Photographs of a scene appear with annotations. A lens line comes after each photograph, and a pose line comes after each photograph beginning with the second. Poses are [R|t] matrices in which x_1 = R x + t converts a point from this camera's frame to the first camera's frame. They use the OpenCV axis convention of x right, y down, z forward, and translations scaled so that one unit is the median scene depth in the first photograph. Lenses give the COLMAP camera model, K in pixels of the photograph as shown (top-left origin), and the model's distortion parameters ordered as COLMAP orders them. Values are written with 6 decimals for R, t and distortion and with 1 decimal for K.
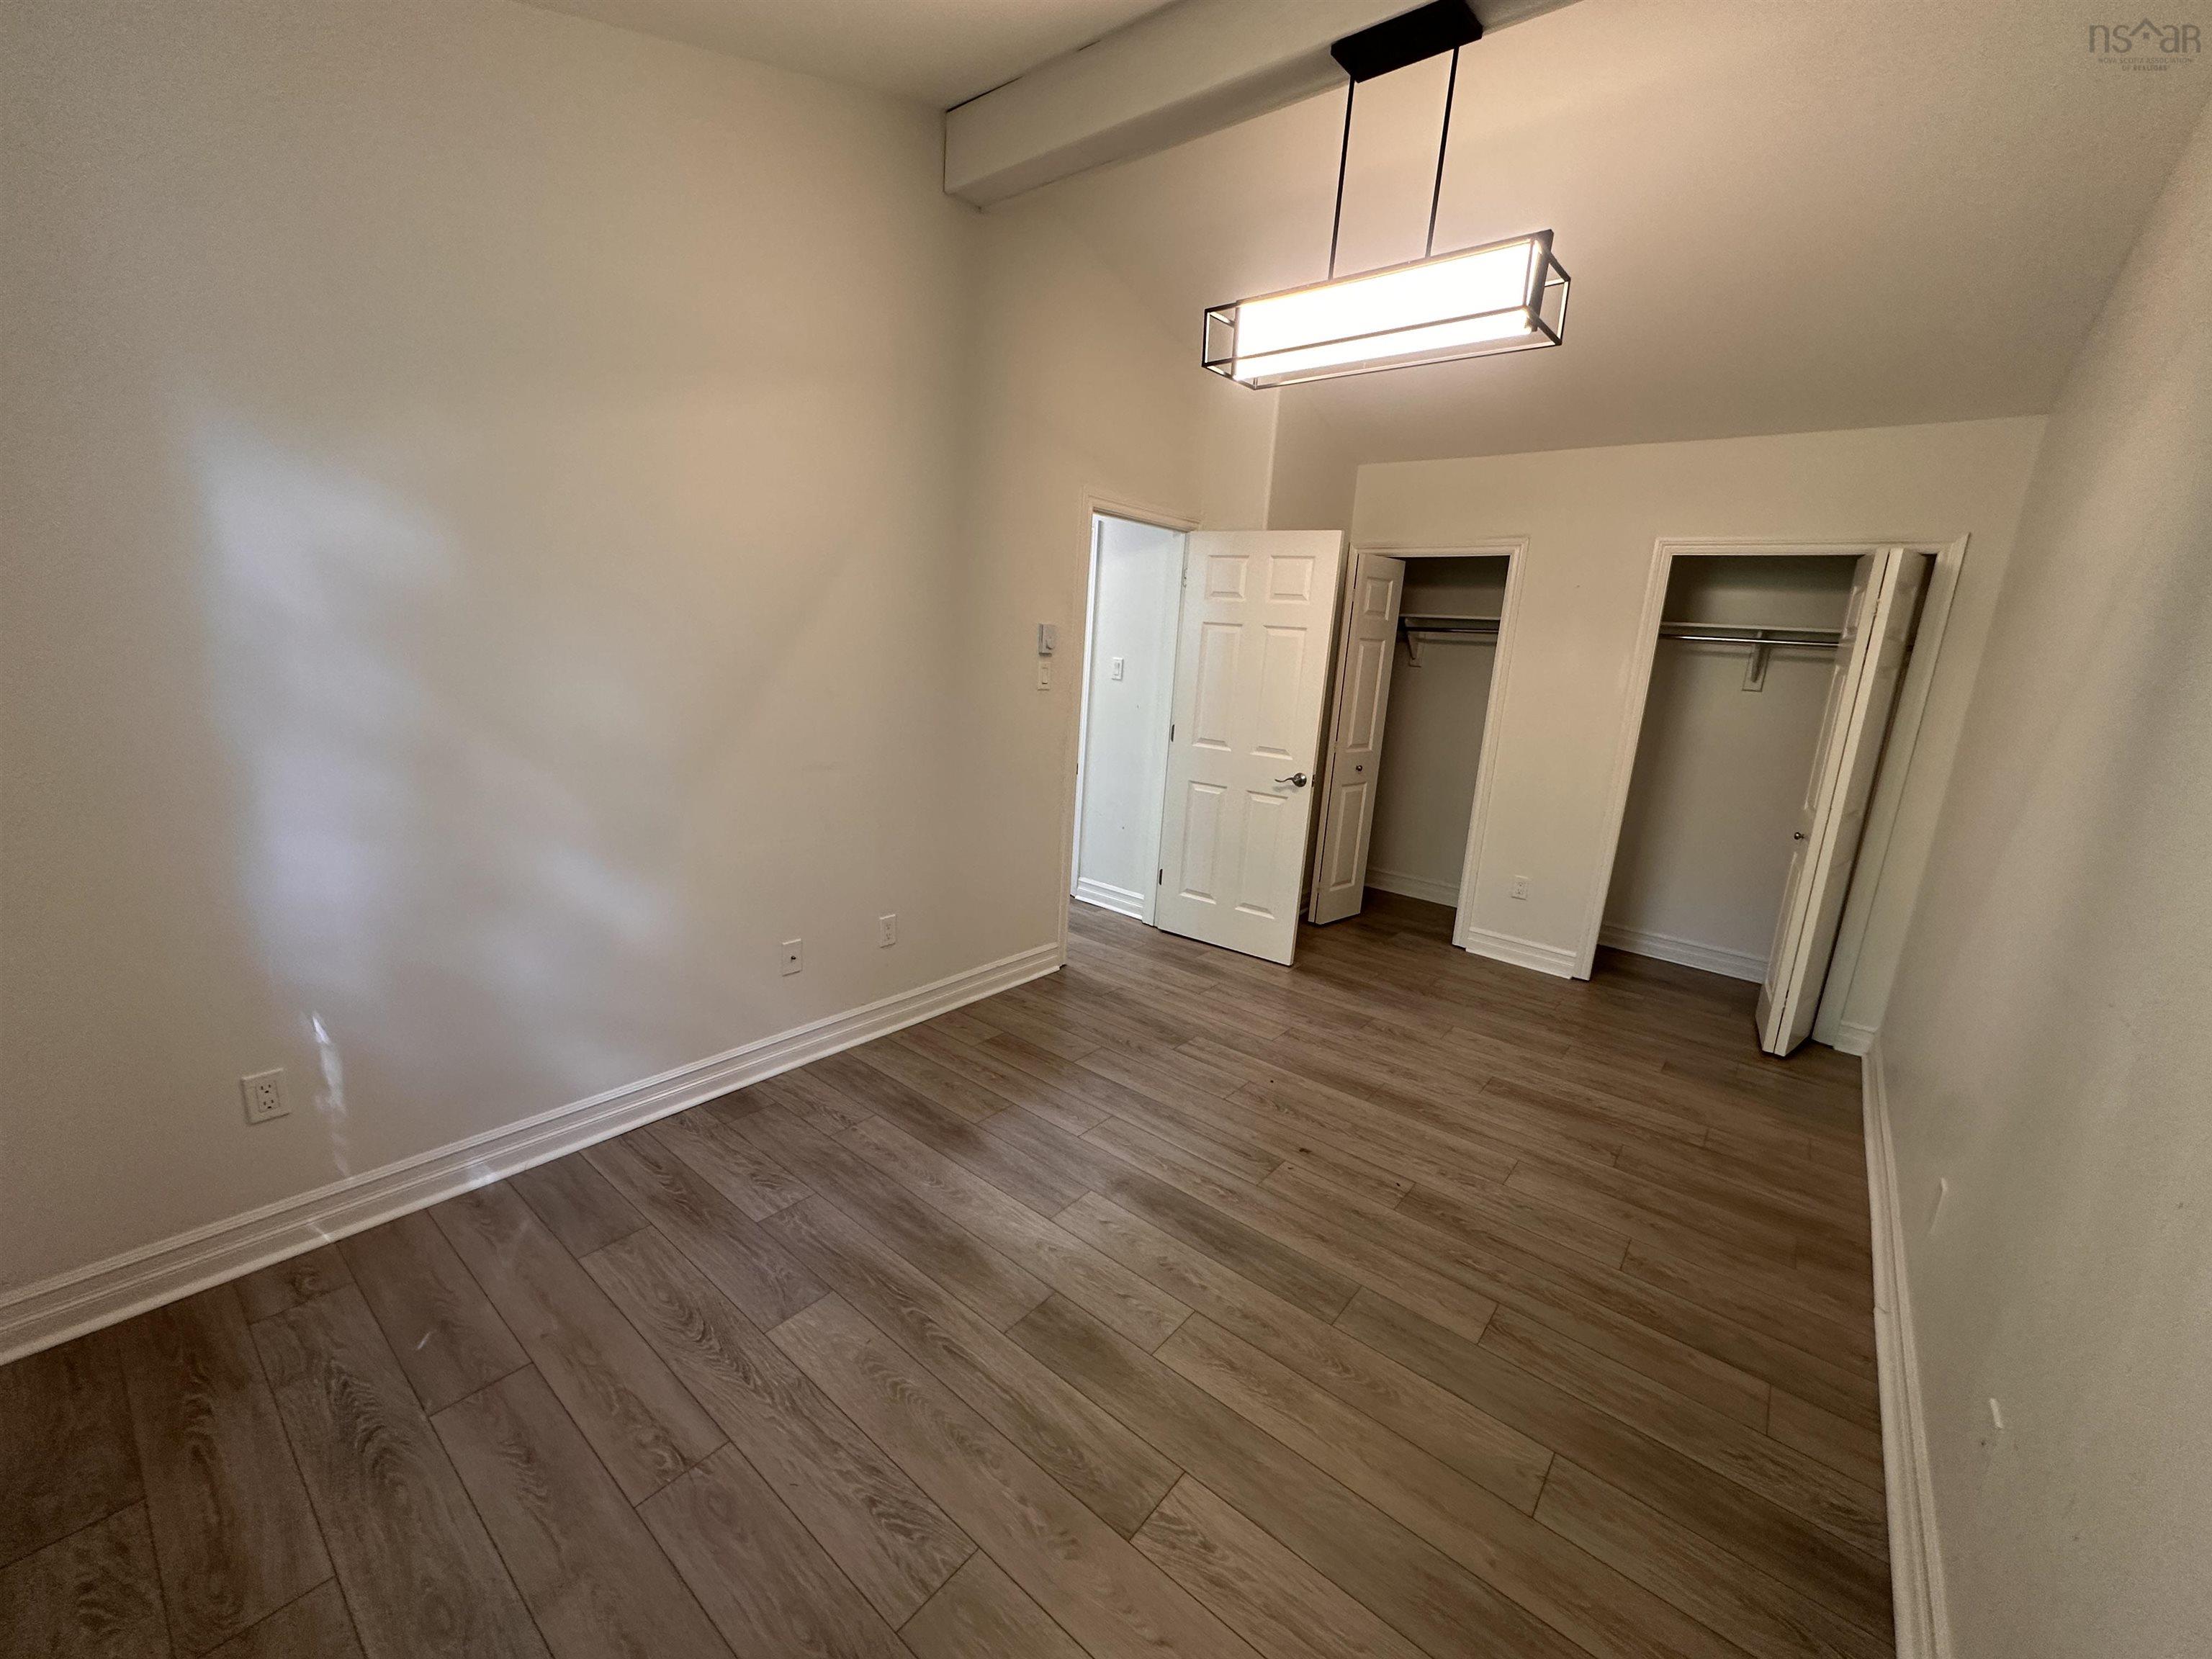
lens RADIAL K [[883.2, 0, 1105.3], [0, 883.2, 827.3], [0, 0, 1]] dist [-0.004215, -0.000347]
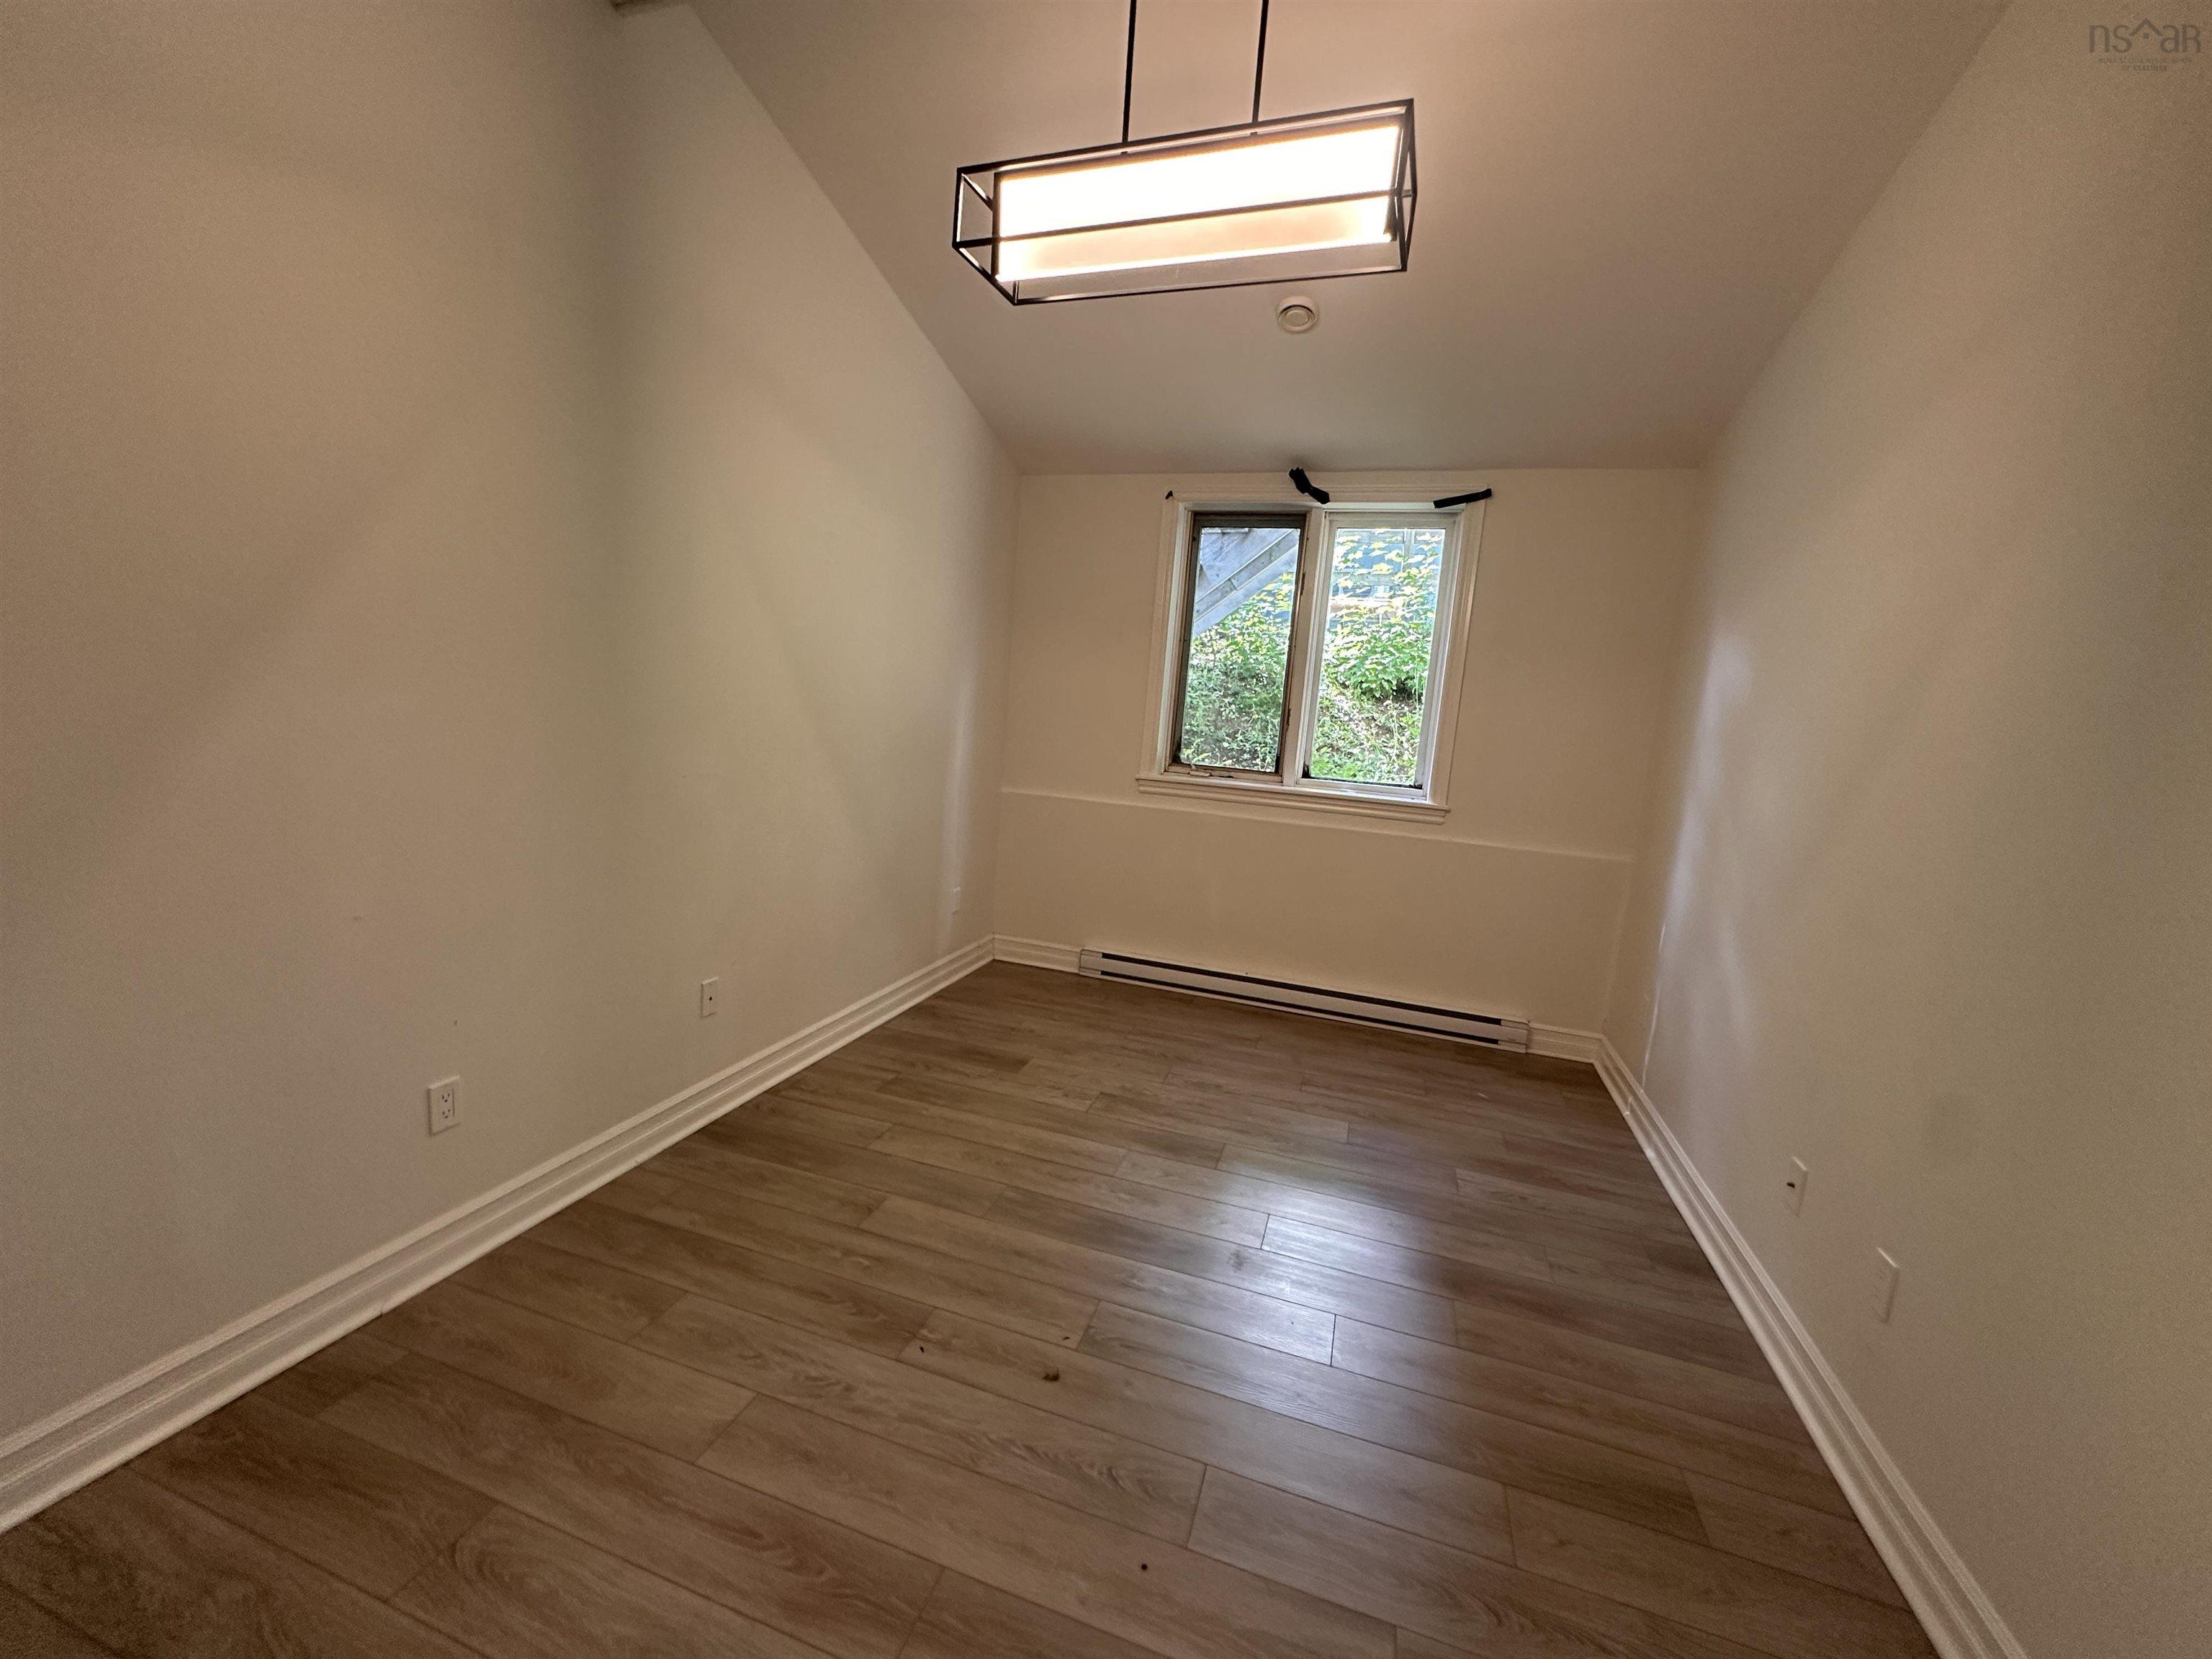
lens RADIAL K [[883.2, 0, 1103.4], [0, 883.2, 831.1], [0, 0, 1]] dist [-0.004215, -0.000347]
pose [[-0.924524, -0.080784, -0.372463, 0.586730], [-0.208421, 0.925365, 0.316639, -0.295505], [0.319085, 0.370369, -0.872360, 1.790543]]
